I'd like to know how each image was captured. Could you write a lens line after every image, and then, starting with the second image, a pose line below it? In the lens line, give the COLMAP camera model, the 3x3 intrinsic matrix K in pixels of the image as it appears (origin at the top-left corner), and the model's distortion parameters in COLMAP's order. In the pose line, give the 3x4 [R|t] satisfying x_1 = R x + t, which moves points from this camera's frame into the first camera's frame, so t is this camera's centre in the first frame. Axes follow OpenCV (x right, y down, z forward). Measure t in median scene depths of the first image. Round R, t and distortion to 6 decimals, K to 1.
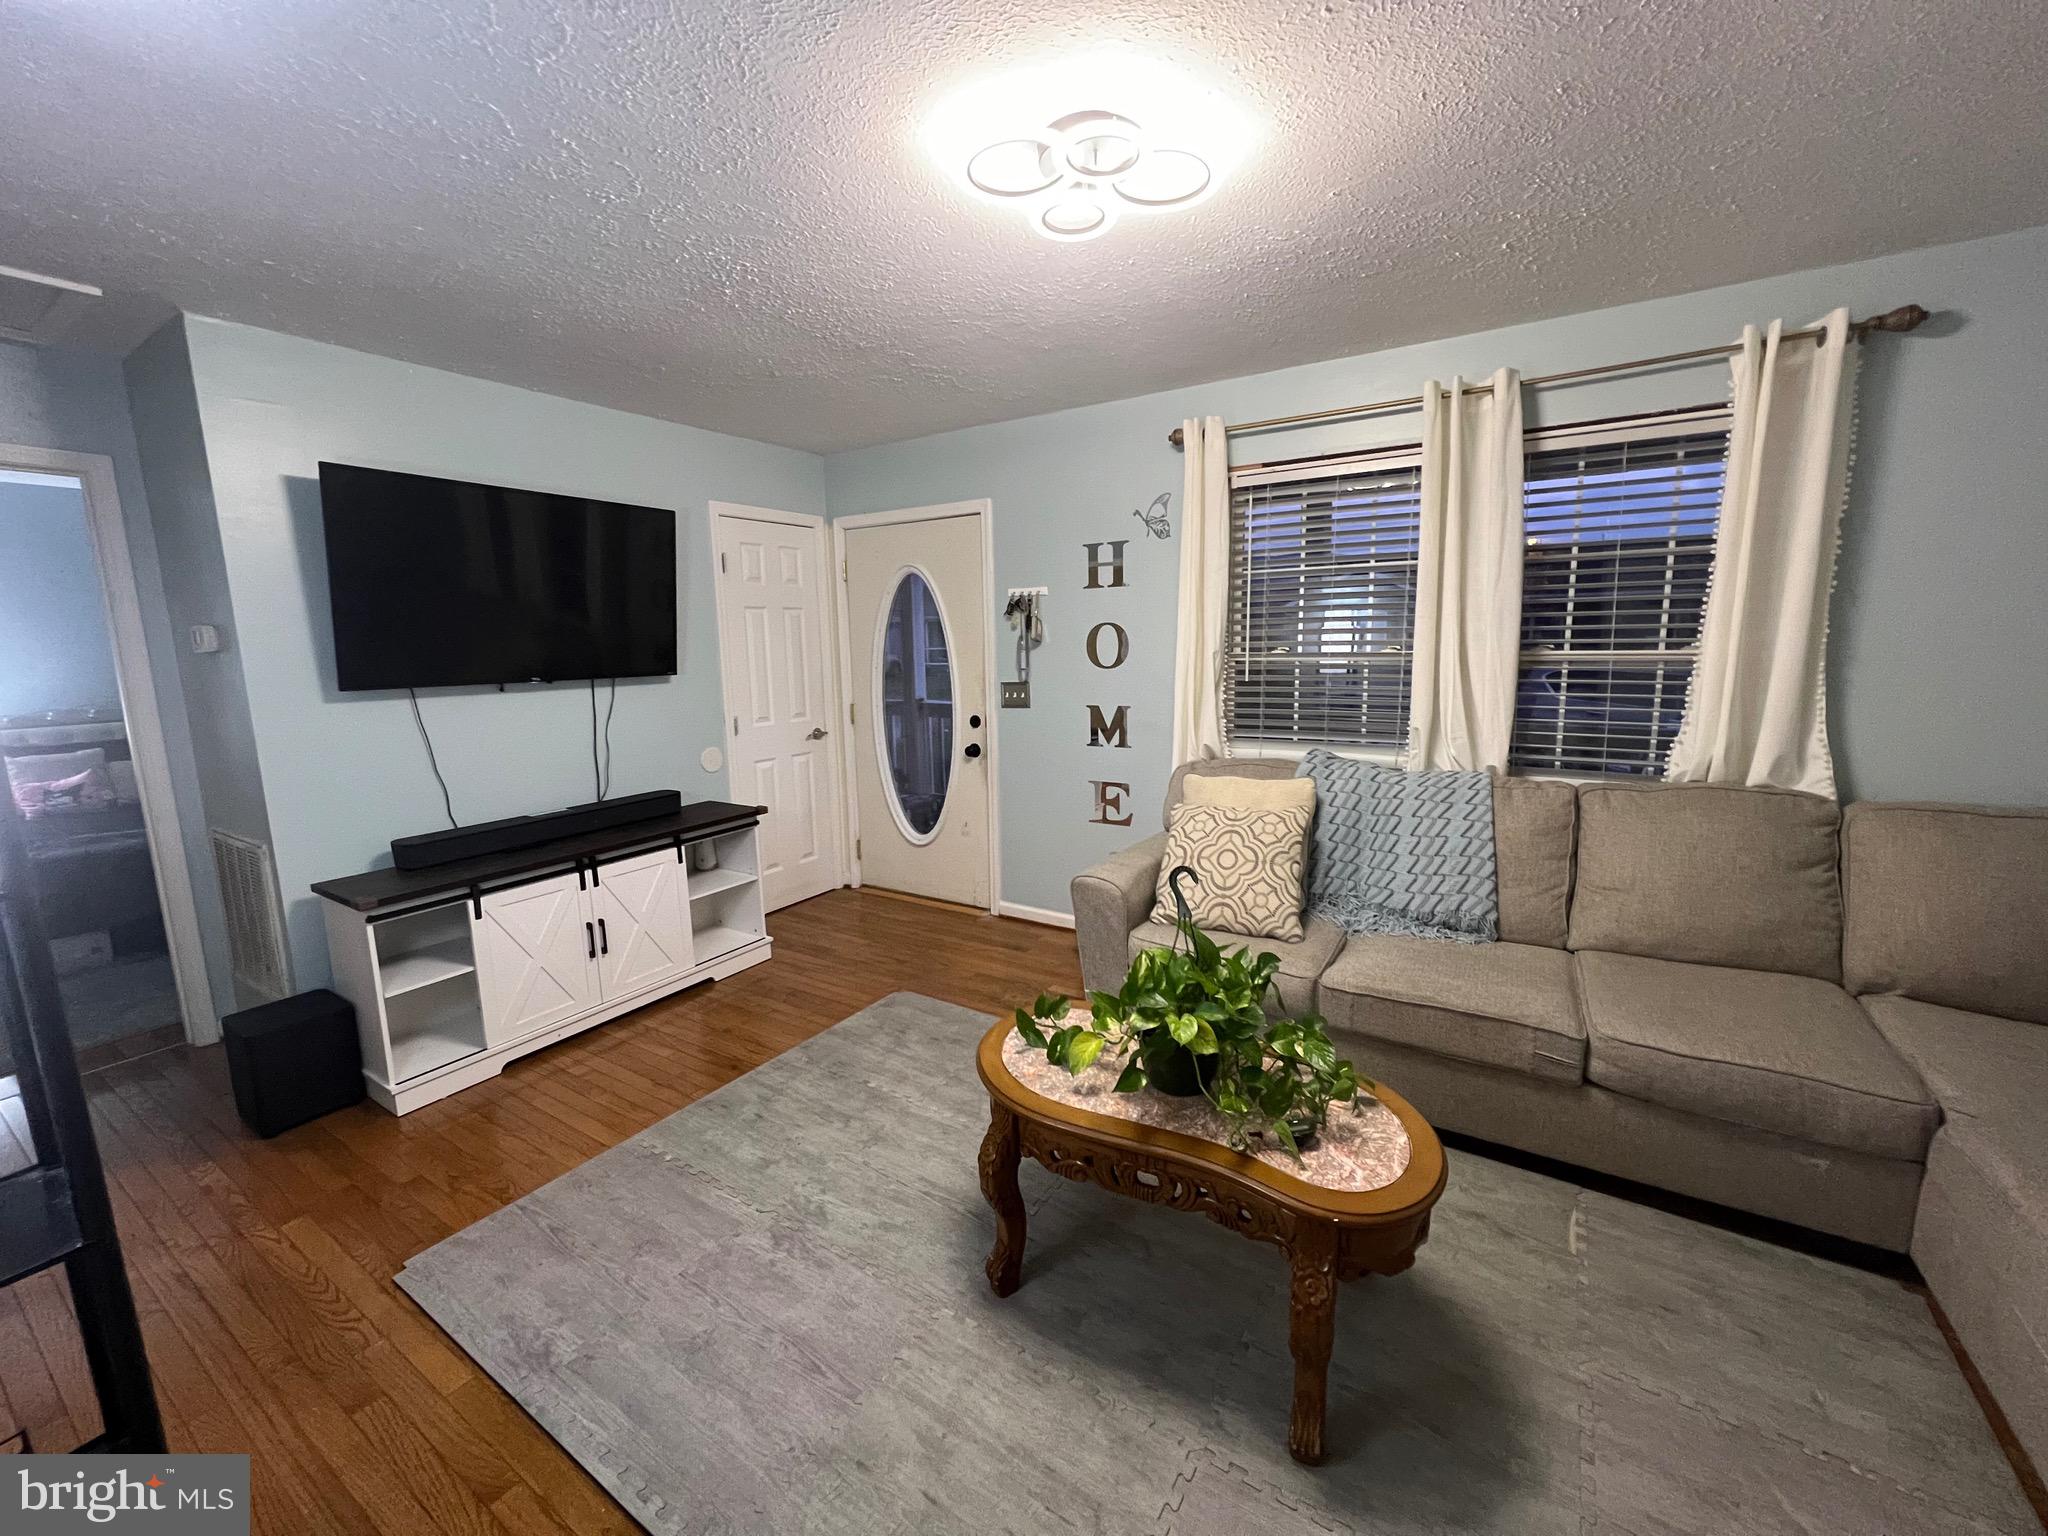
lens RADIAL K [[814.4, 0, 1019.8], [0, 814.4, 759.7], [0, 0, 1]] dist [0.000873, -0.000033]
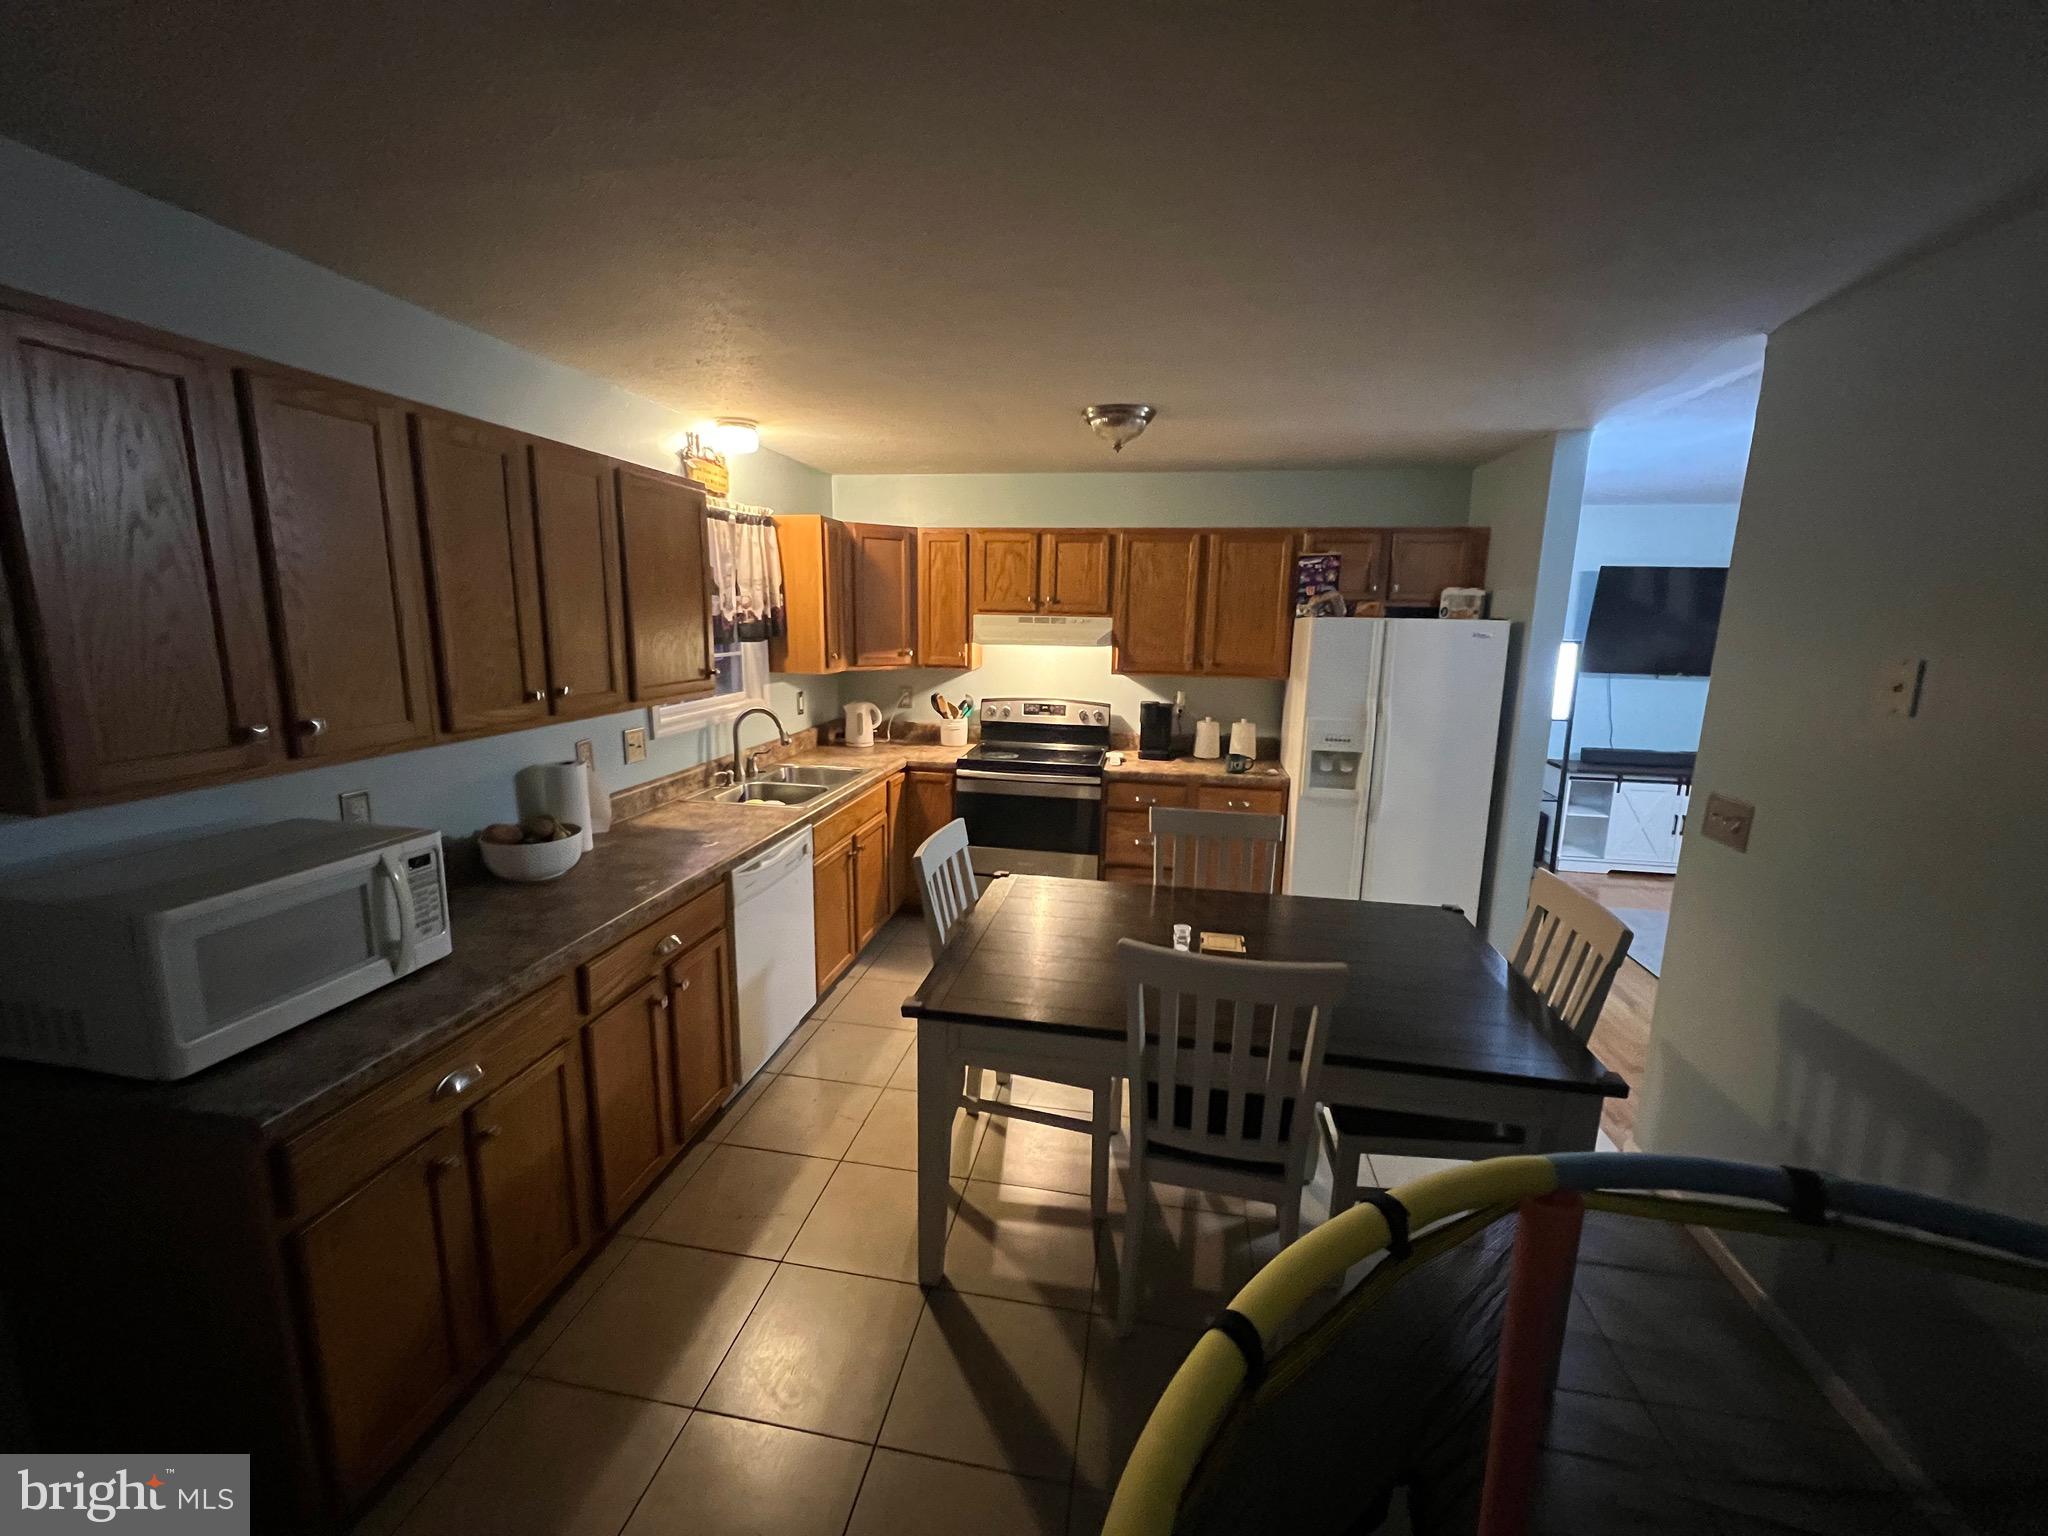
lens RADIAL K [[814.4, 0, 1019.8], [0, 814.4, 759.7], [0, 0, 1]] dist [0.000873, -0.000033]
pose [[0.382776, 0.194586, -0.903116, 0.532347], [-0.160574, 0.976700, 0.142383, 0.066813], [0.909779, 0.090516, 0.405103, -1.092060]]
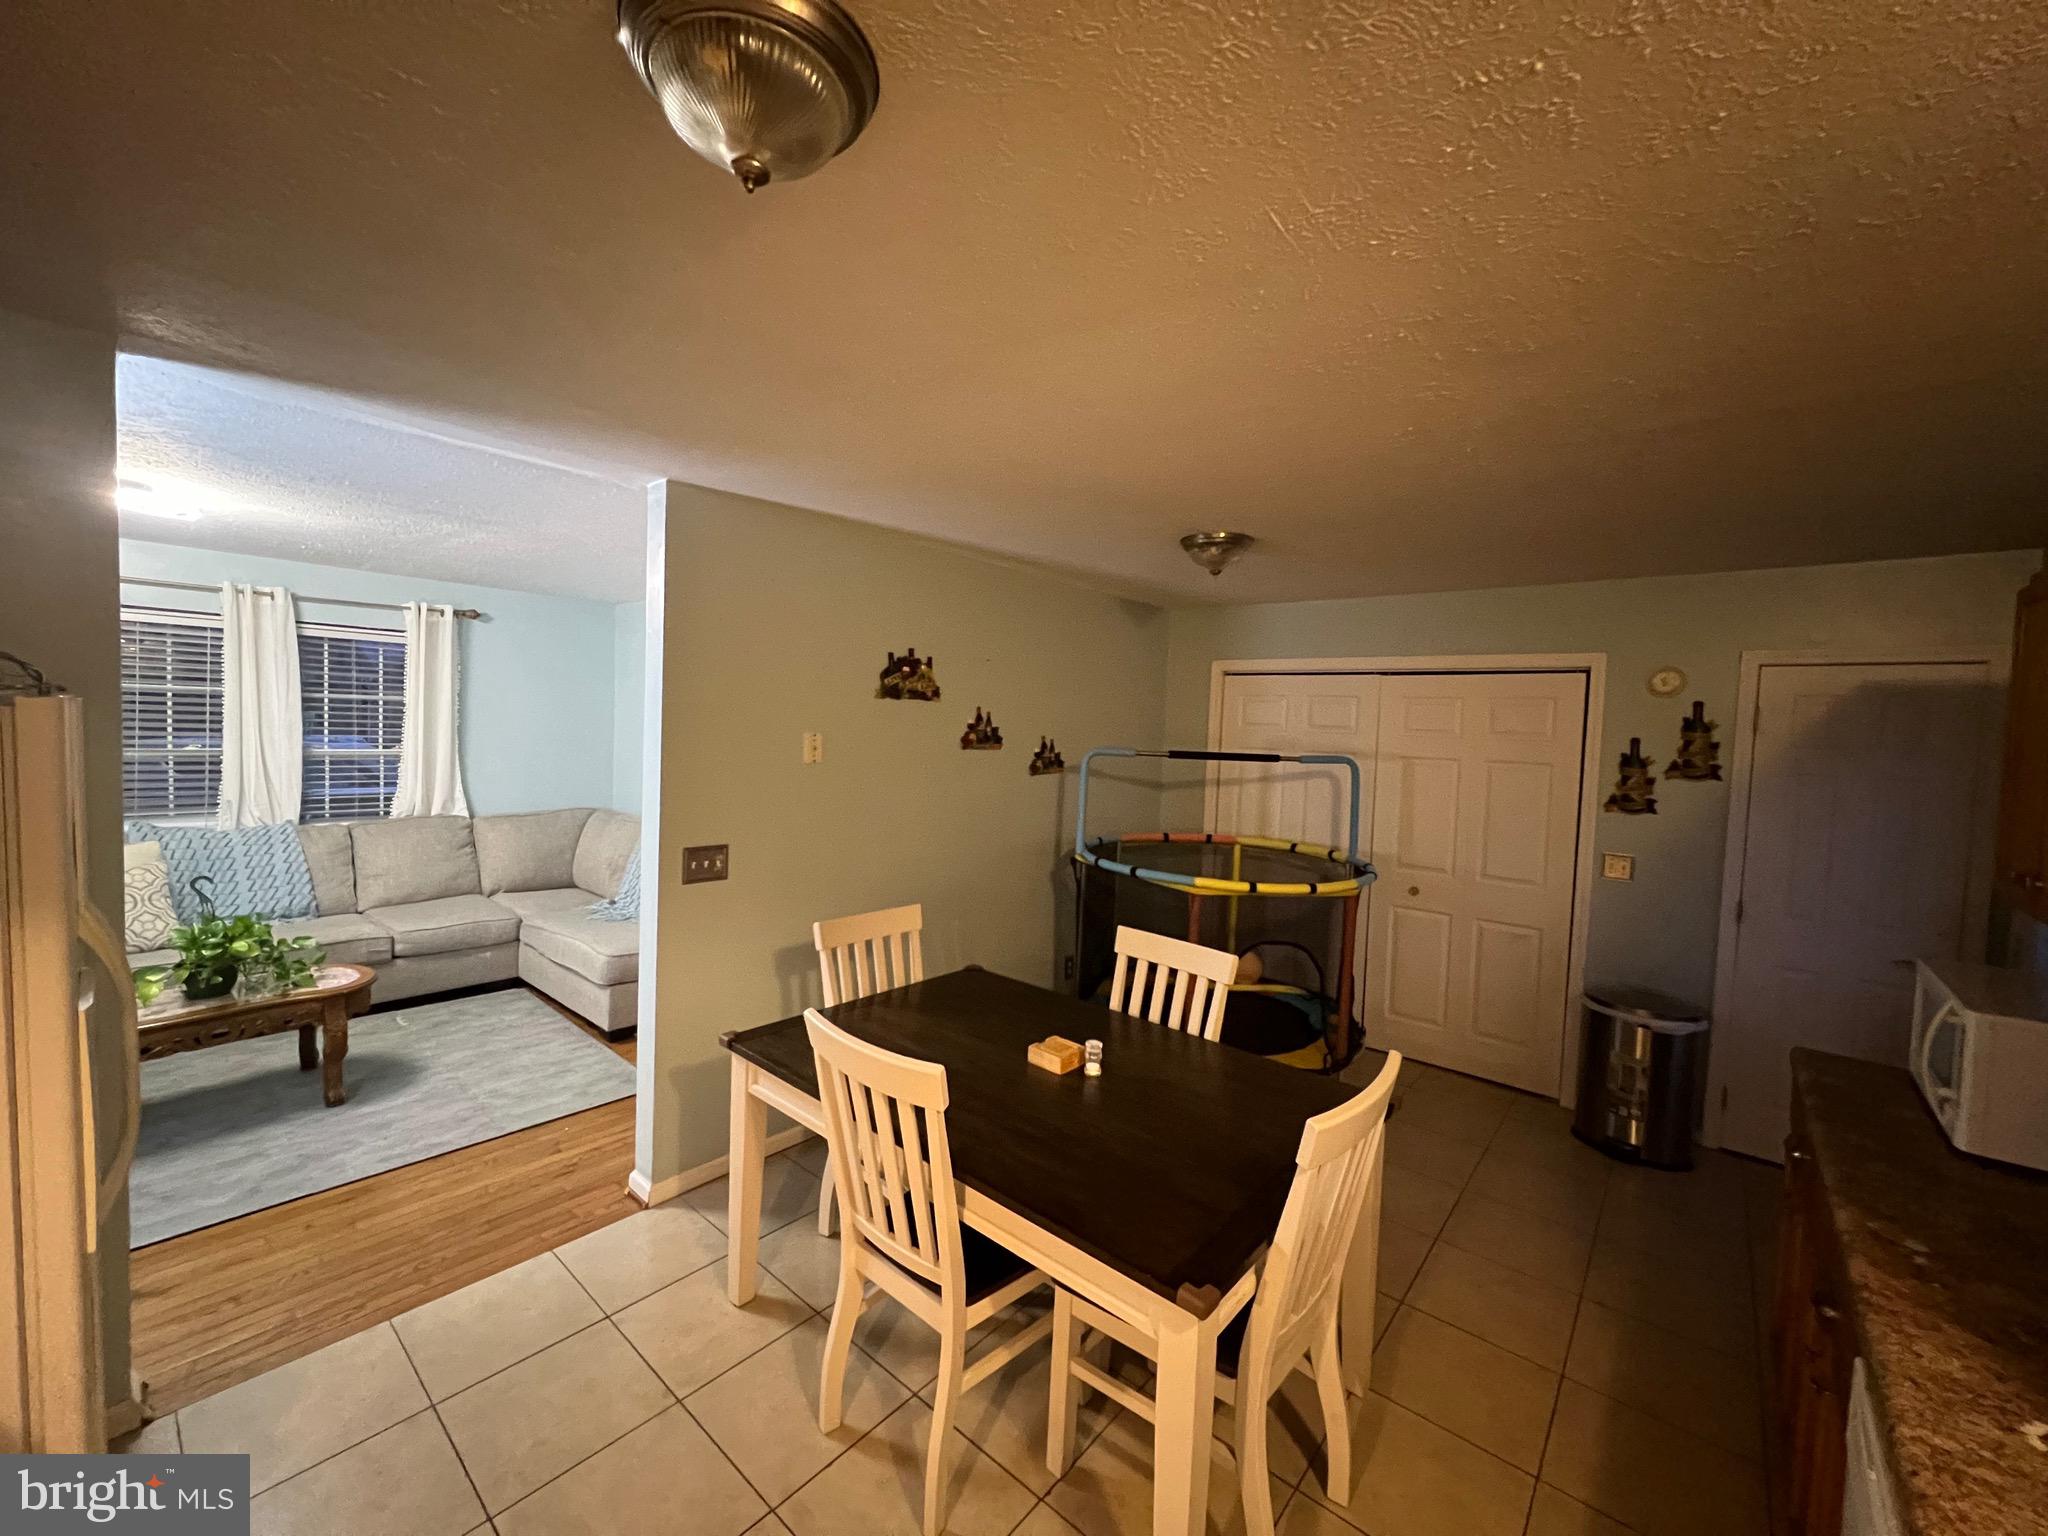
lens RADIAL K [[814.4, 0, 1019.8], [0, 814.4, 759.7], [0, 0, 1]] dist [0.000873, -0.000033]
pose [[0.134593, -0.019410, 0.990711, -0.849732], [0.105968, 0.994357, 0.005085, 0.035500], [-0.985219, 0.104299, 0.135890, -0.681702]]
